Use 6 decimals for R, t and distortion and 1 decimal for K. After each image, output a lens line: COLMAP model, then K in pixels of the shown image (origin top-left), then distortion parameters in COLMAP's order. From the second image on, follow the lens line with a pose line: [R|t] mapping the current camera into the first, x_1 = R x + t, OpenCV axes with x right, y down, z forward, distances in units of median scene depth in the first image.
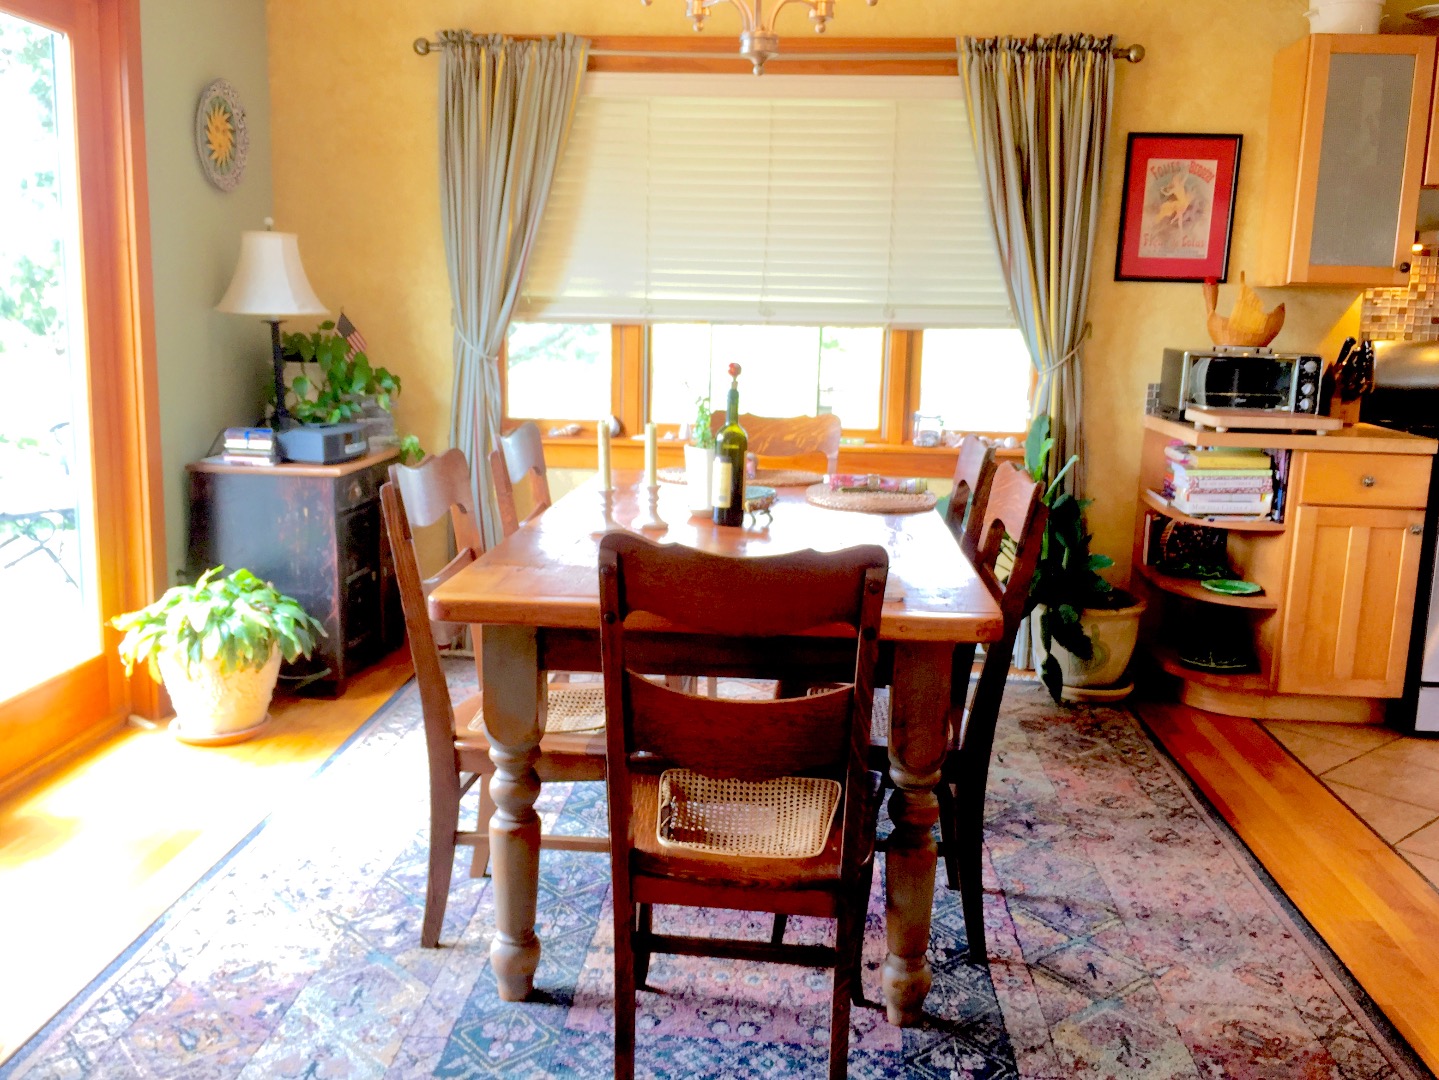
lens RADIAL K [[1202.3, 0, 712.7], [0, 1202.3, 533.5], [0, 0, 1]] dist [0.083080, -0.118744]
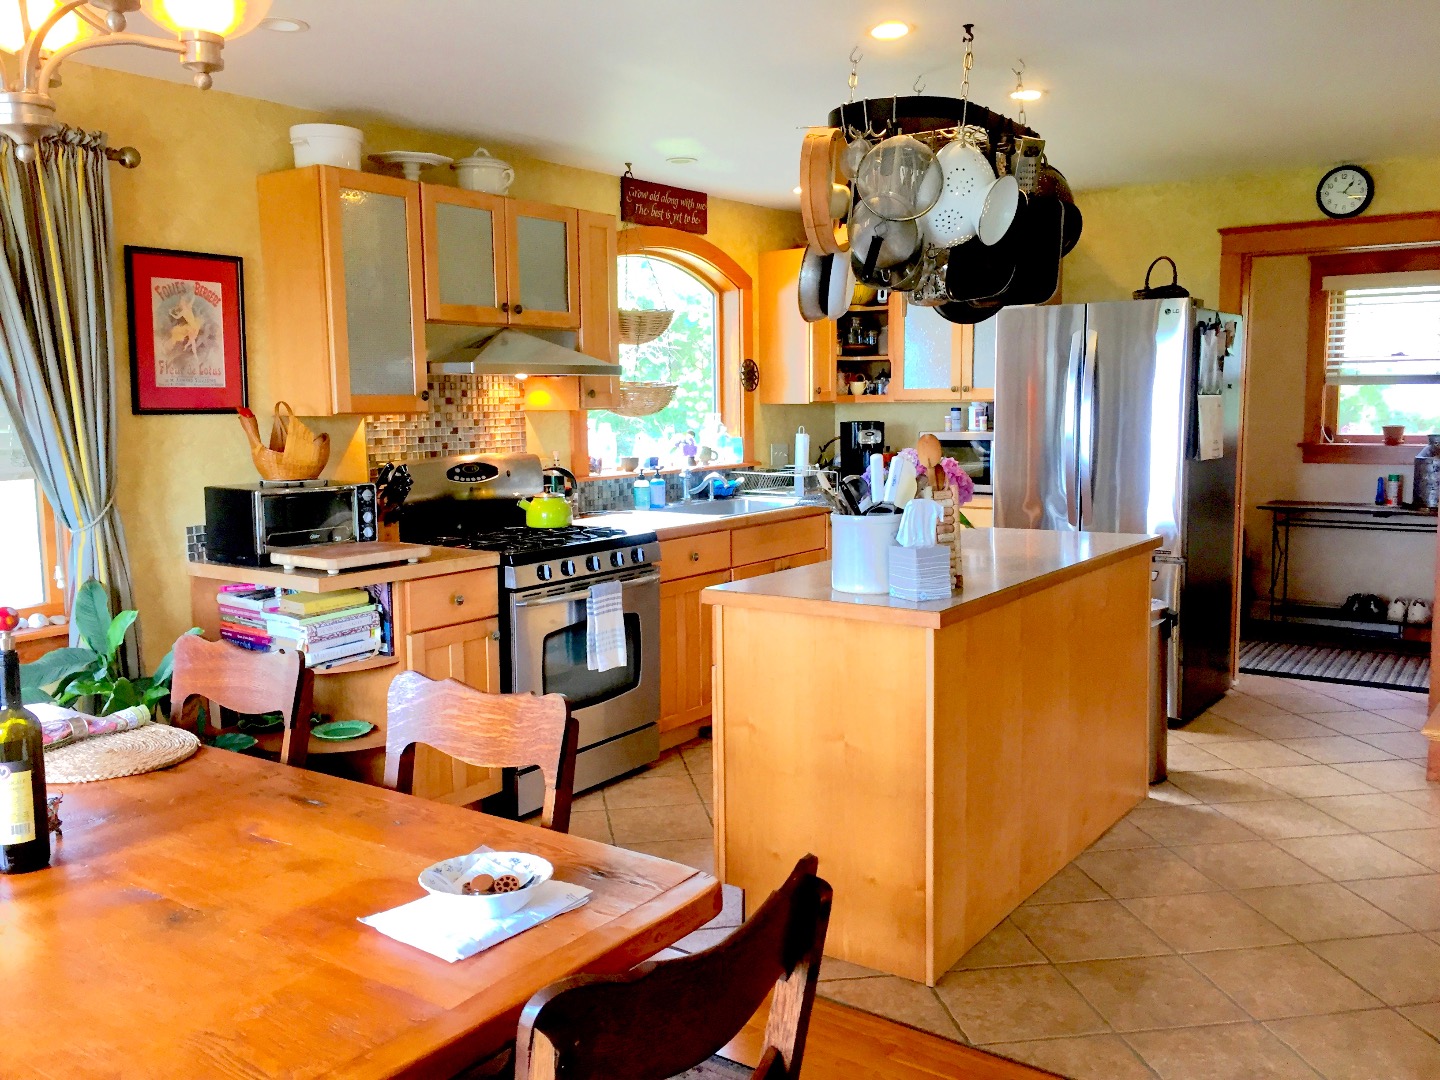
lens RADIAL K [[1203.1, 0, 713.2], [0, 1203.1, 533.5], [0, 0, 1]] dist [0.083080, -0.118744]
pose [[0.535589, -0.125790, 0.835057, -0.180179], [0.185981, 0.982135, 0.028661, -0.077237], [-0.823745, 0.139954, 0.549416, 0.213714]]
